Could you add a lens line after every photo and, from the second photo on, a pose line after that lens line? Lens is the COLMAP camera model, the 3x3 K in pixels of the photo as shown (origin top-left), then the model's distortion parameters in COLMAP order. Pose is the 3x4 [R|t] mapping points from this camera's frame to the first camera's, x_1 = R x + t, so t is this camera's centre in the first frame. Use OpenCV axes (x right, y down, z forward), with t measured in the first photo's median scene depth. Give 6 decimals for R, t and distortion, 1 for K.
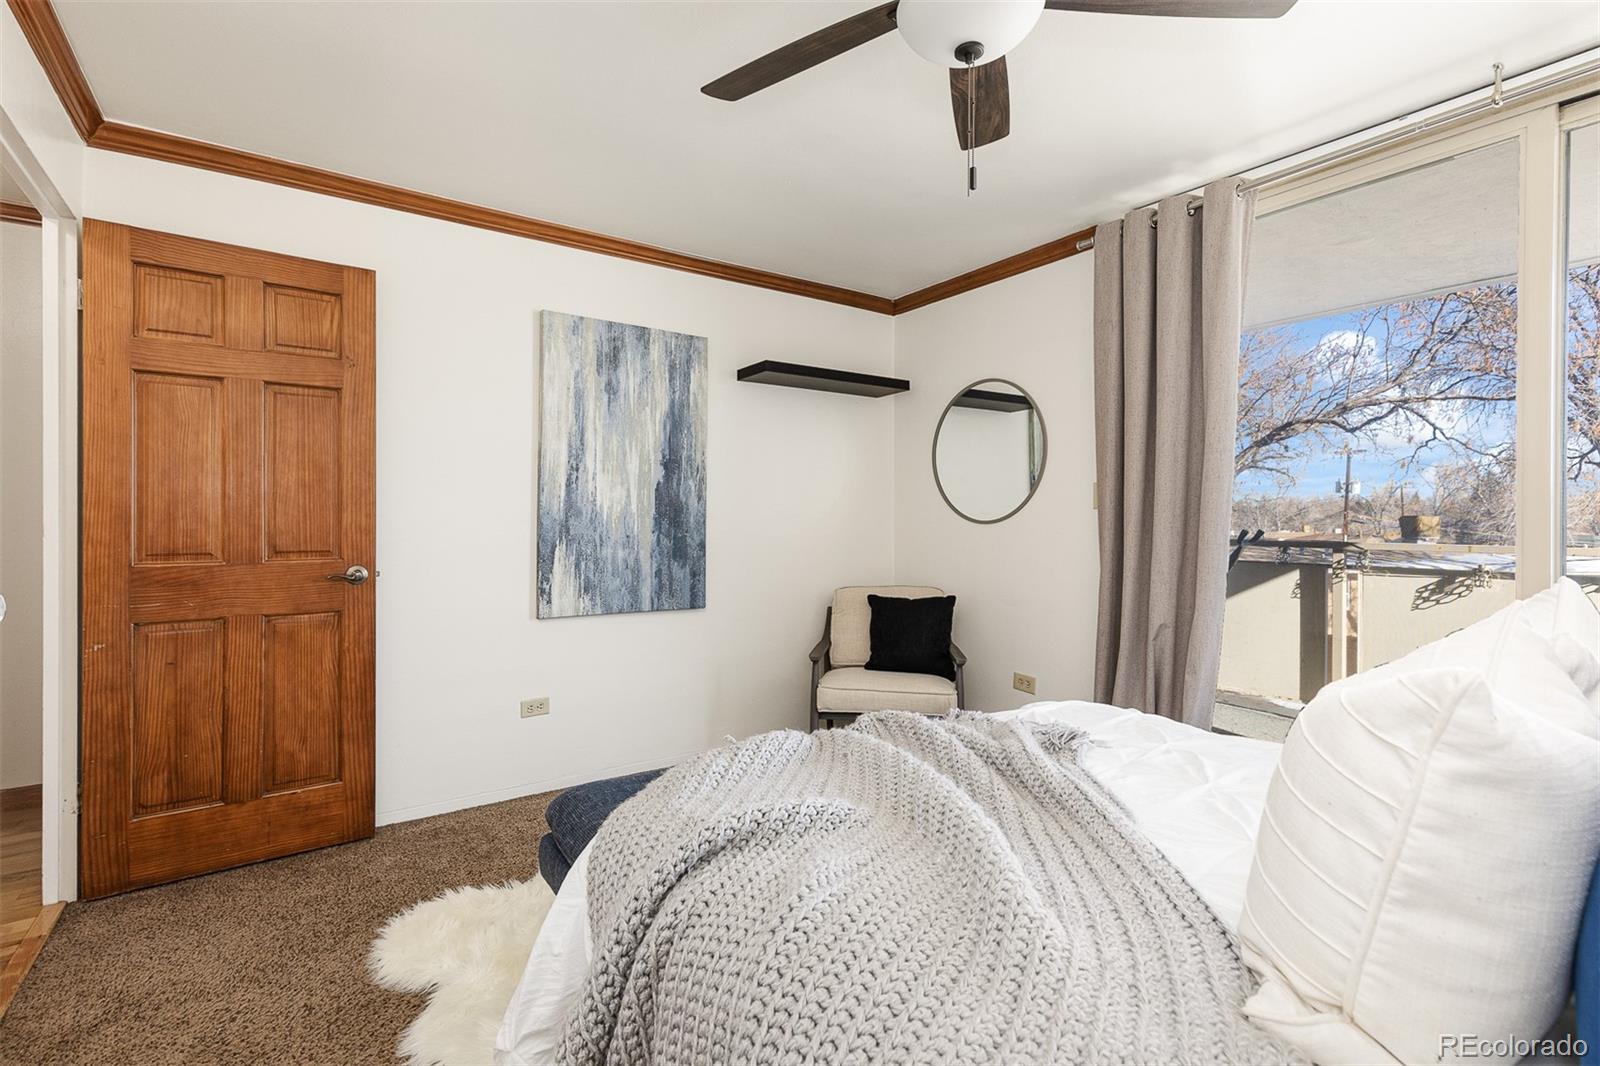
lens RADIAL K [[730.2, 0, 795.6], [0, 730.2, 516.6], [0, 0, 1]] dist [0.010335, -0.001627]
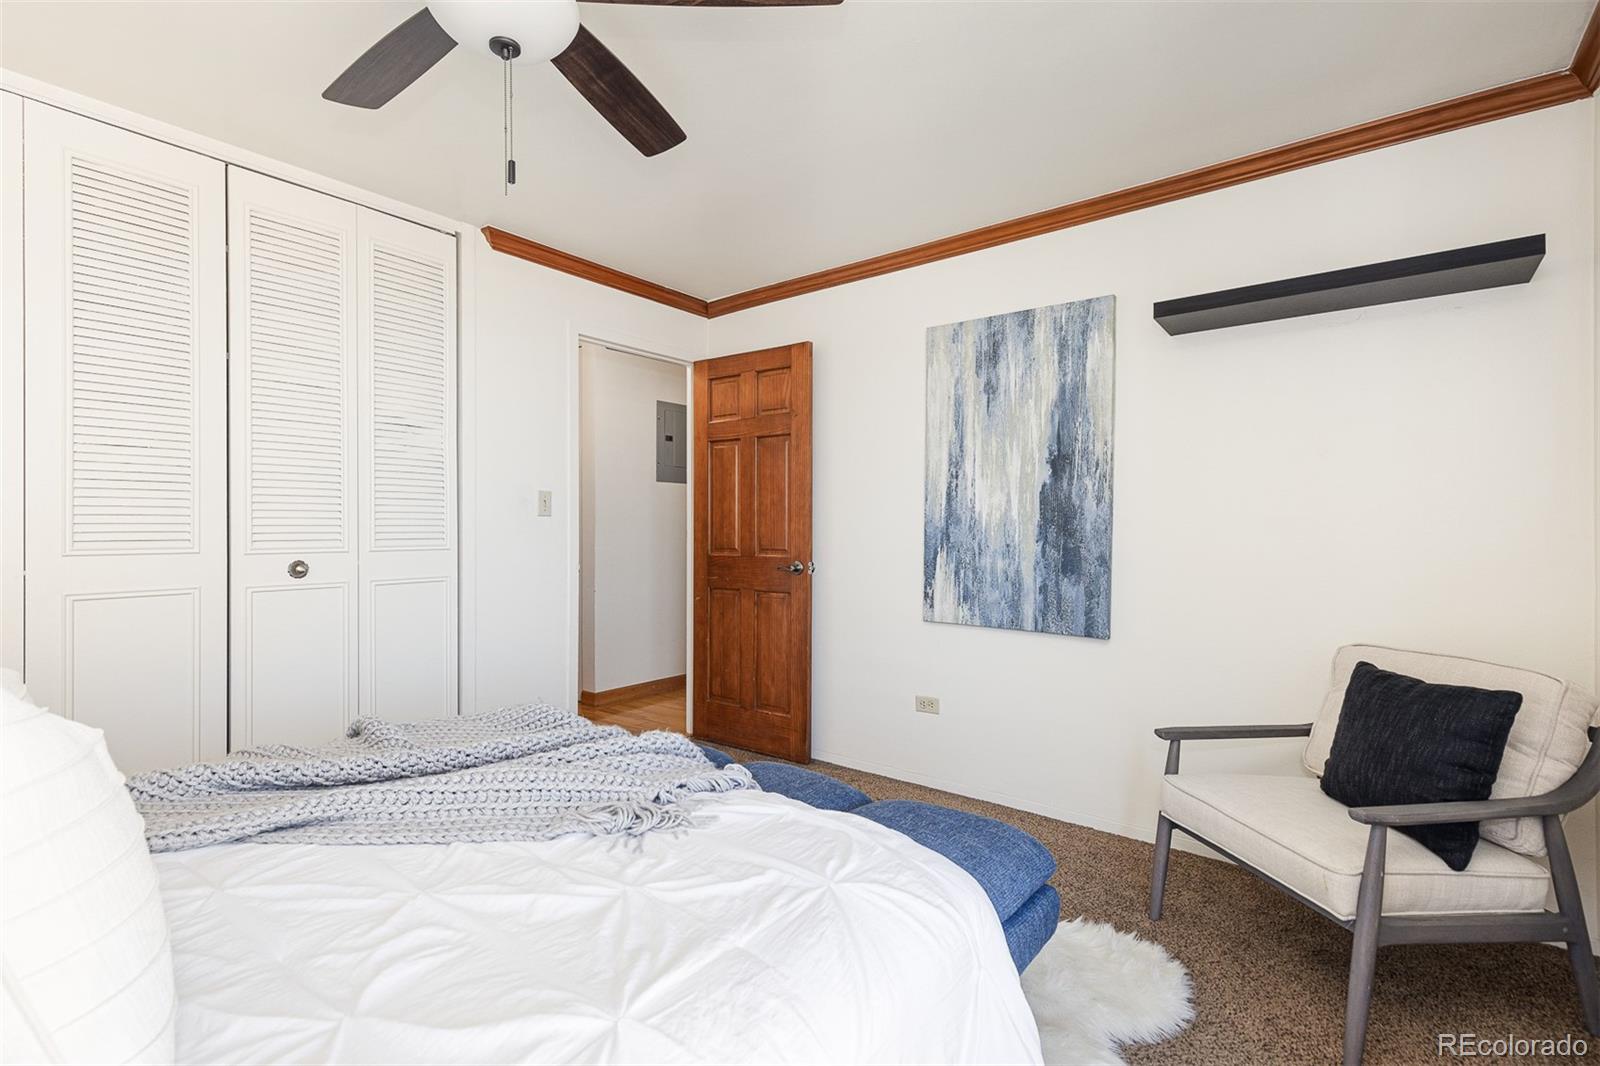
lens RADIAL K [[730.2, 0, 790.2], [0, 730.2, 526.1], [0, 0, 1]] dist [0.010335, -0.001627]
pose [[0.296641, -0.006441, -0.954967, 0.571478], [0.001996, 0.999979, -0.006125, 0.008058], [0.954987, -0.000089, 0.296648, 0.476775]]
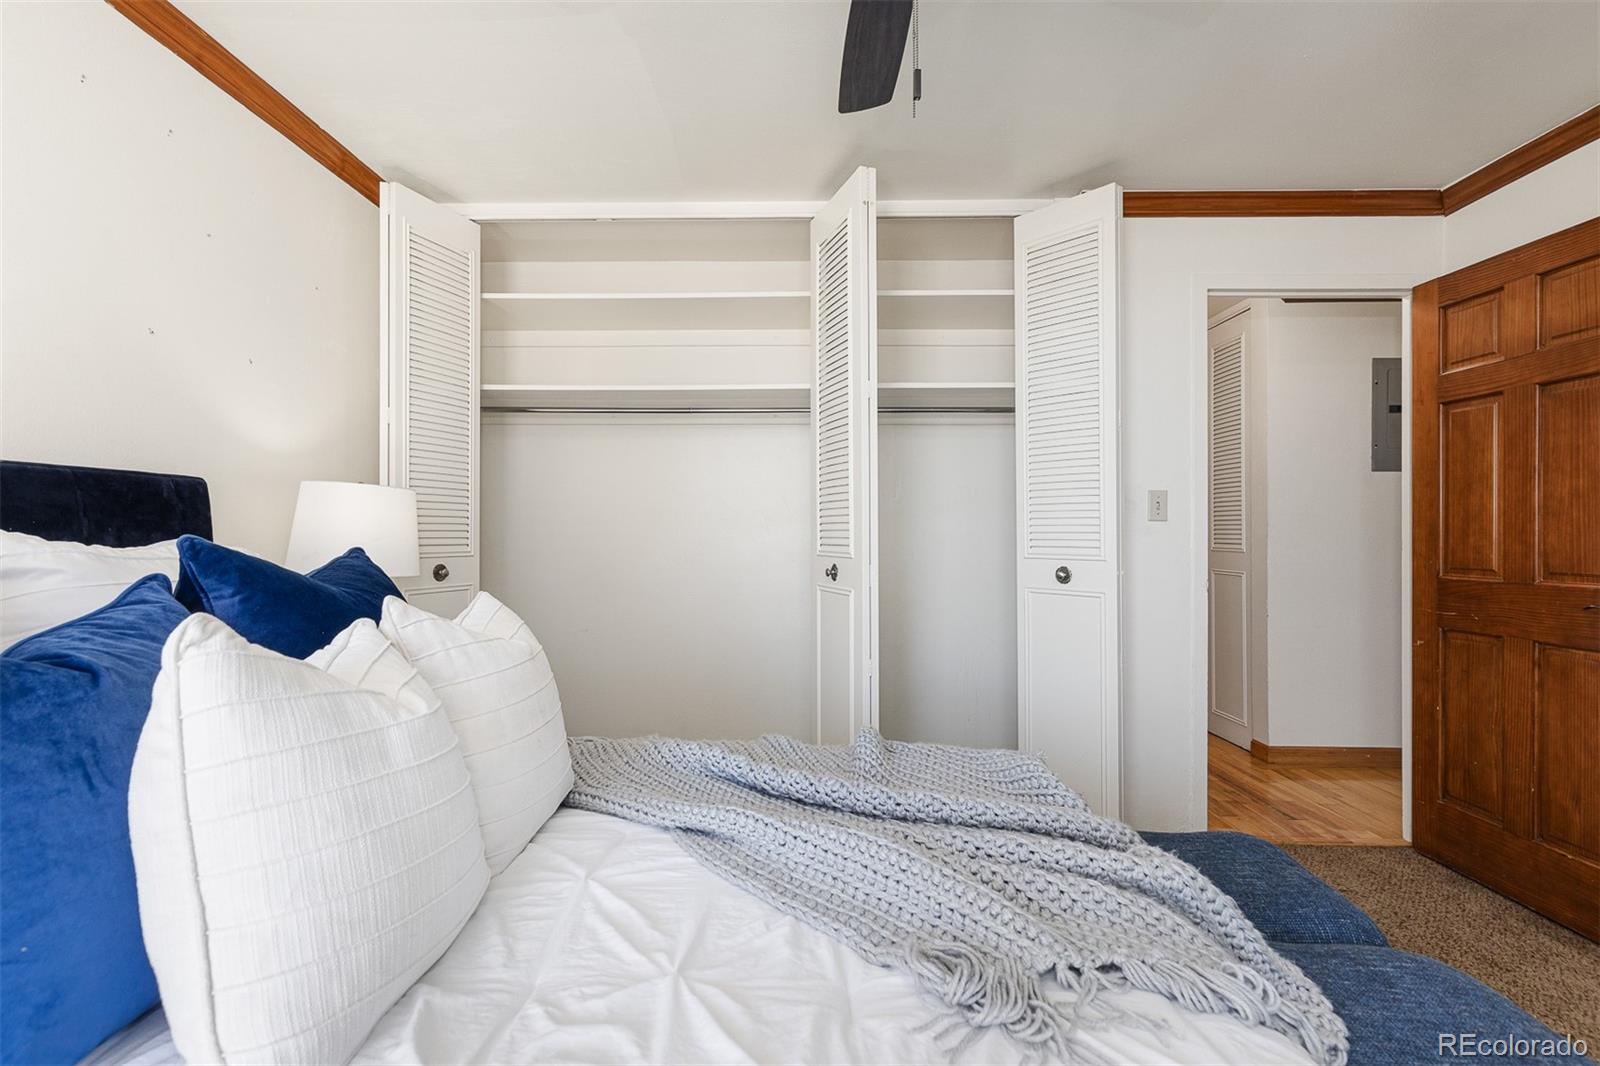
lens RADIAL K [[730.2, 0, 796.9], [0, 730.2, 531.9], [0, 0, 1]] dist [0.010335, -0.001627]
pose [[-0.575711, -0.007582, -0.817618, 0.421484], [-0.005675, 0.999970, -0.005277, 0.006739], [0.817633, 0.001602, -0.575737, 0.597998]]
